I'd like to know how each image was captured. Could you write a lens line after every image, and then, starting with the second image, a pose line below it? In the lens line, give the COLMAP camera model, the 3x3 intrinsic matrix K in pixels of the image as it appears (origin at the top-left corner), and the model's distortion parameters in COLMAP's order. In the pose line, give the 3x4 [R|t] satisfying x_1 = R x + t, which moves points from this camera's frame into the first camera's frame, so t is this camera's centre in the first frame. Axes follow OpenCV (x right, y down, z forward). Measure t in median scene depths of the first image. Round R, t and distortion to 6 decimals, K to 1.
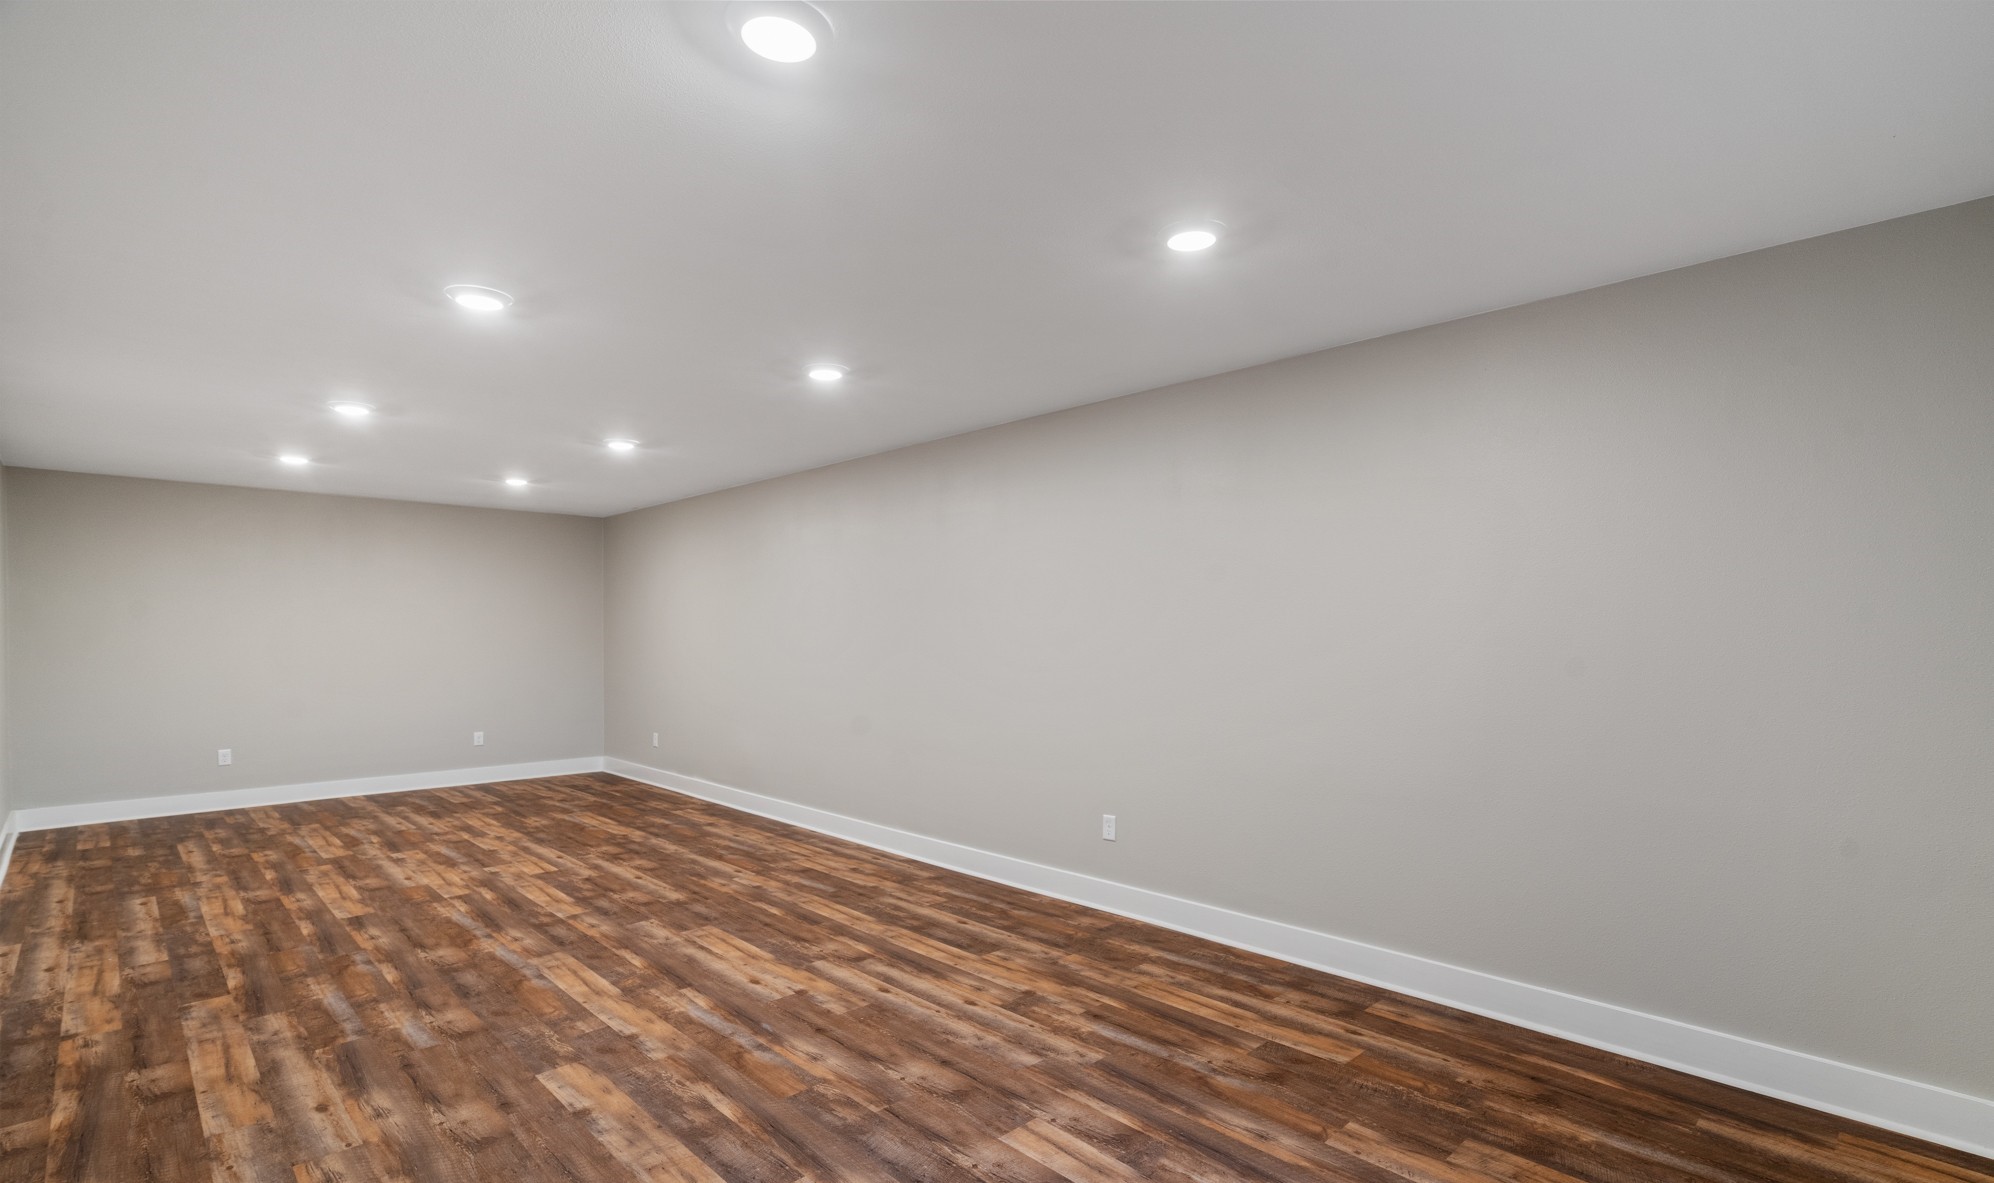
lens RADIAL K [[912.2, 0, 997.0], [0, 912.2, 591.5], [0, 0, 1]] dist [-0.000137, 0.000028]
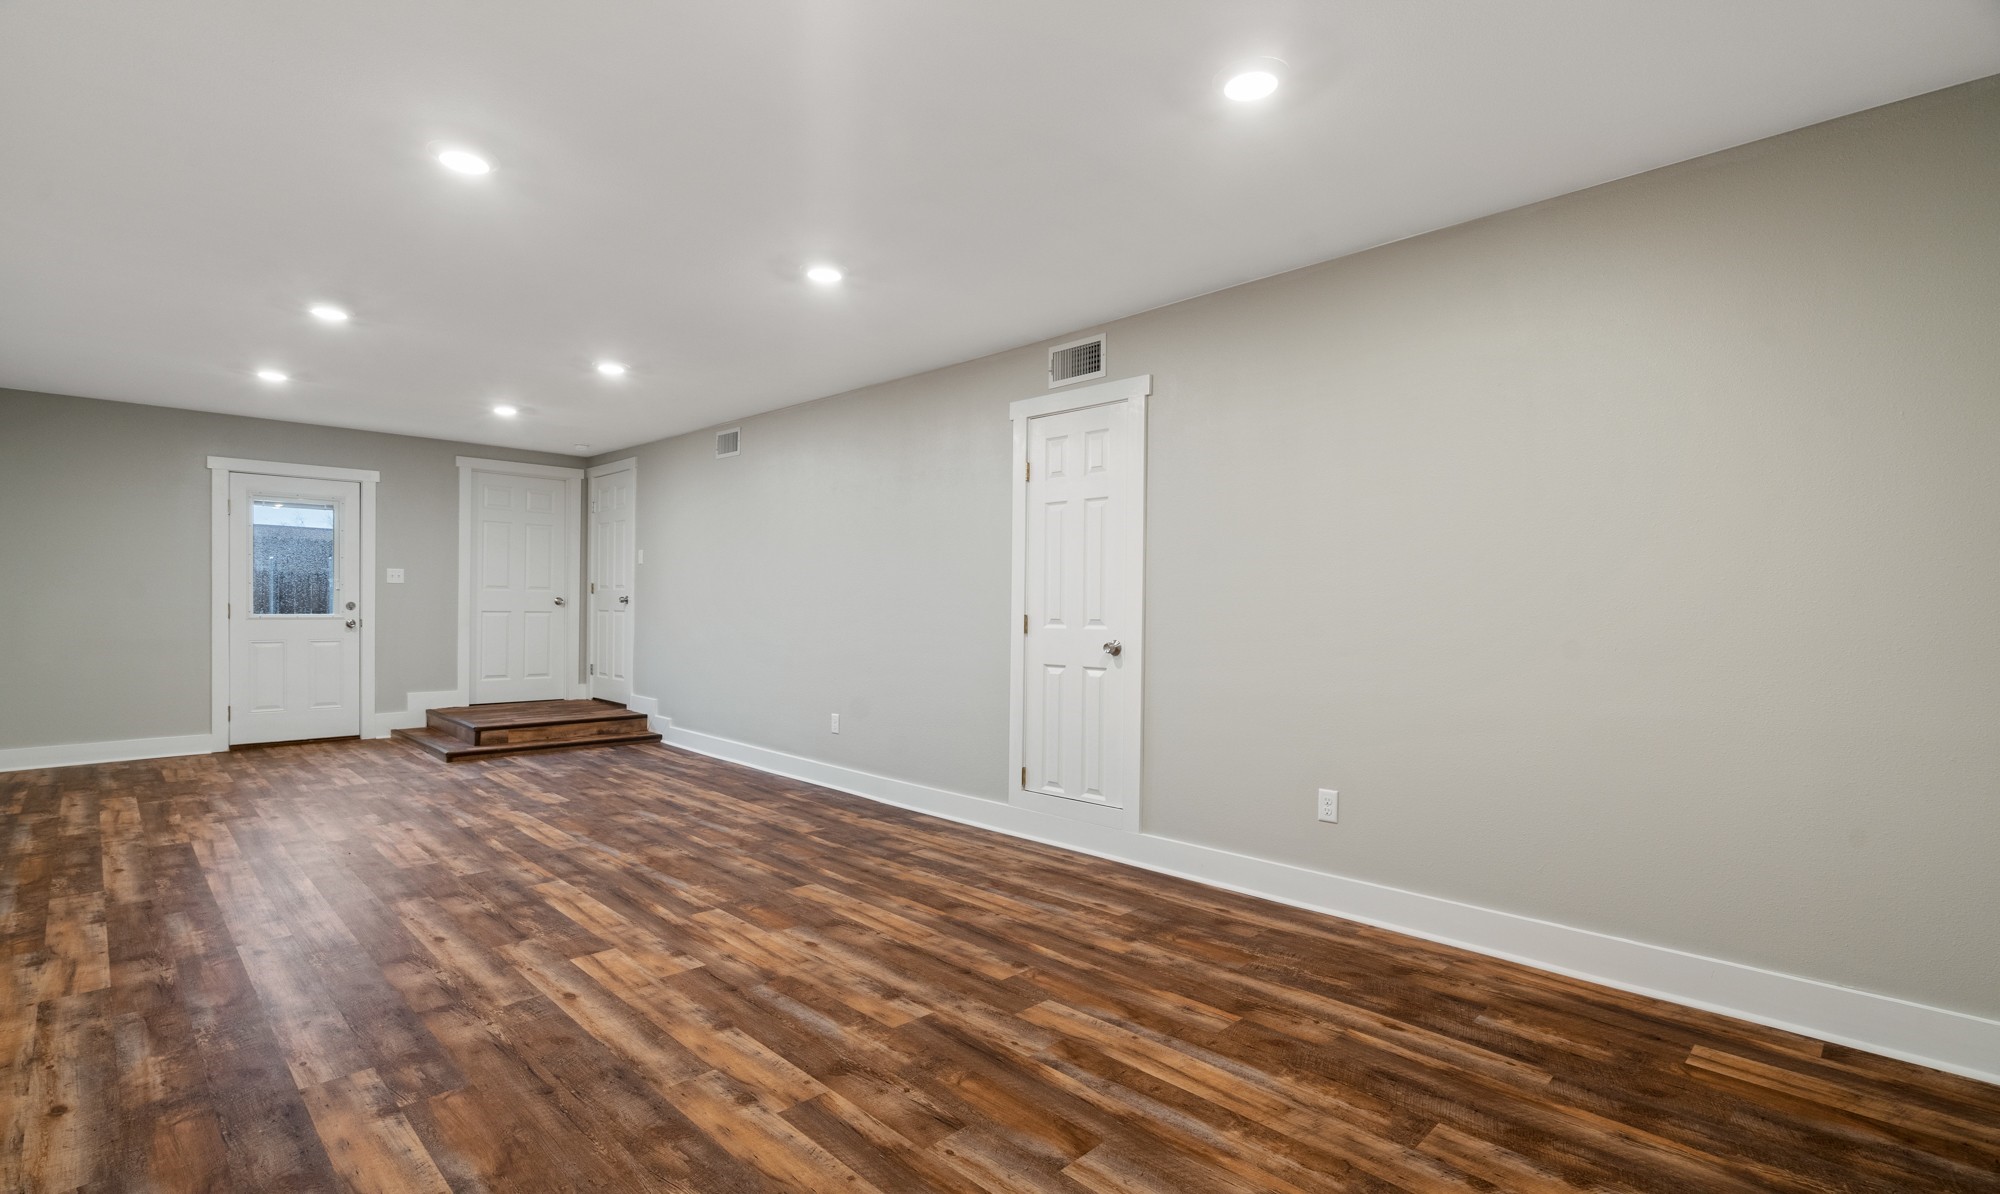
lens RADIAL K [[927.3, 0, 985.6], [0, 927.3, 616.7], [0, 0, 1]] dist [-0.001605, 0.000926]
pose [[-0.999958, -0.008457, 0.003423, -1.046402], [-0.008551, 0.999561, -0.028379, 0.150718], [-0.003182, -0.028407, -0.999591, 2.237558]]
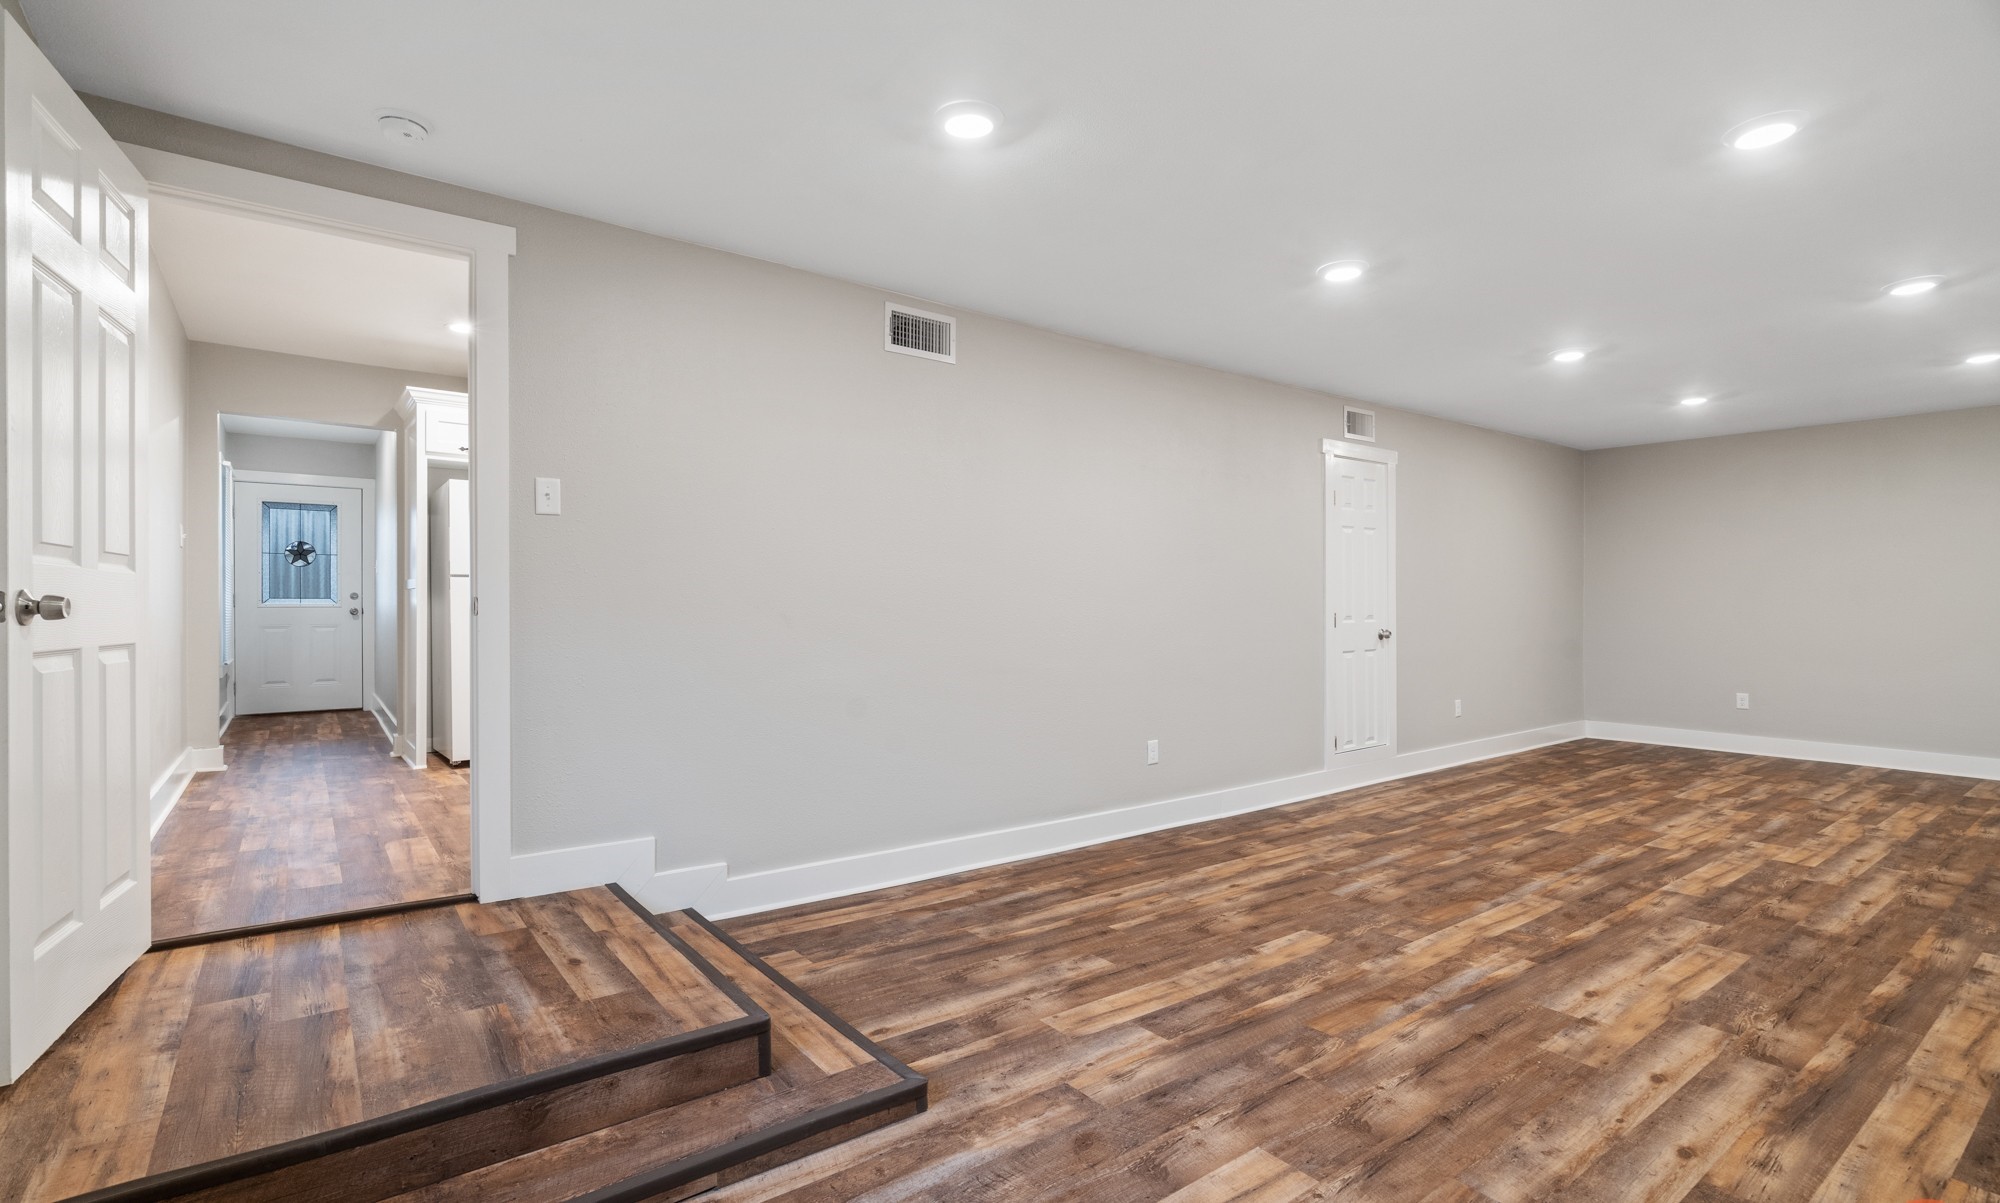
lens RADIAL K [[932.9, 0, 995.0], [0, 932.9, 611.8], [0, 0, 1]] dist [-0.000313, 0.000107]
pose [[-0.126279, 0.008887, -0.991955, 0.555436], [0.044049, 0.999024, 0.003343, 0.078291], [0.991016, -0.043273, -0.126547, 0.593824]]
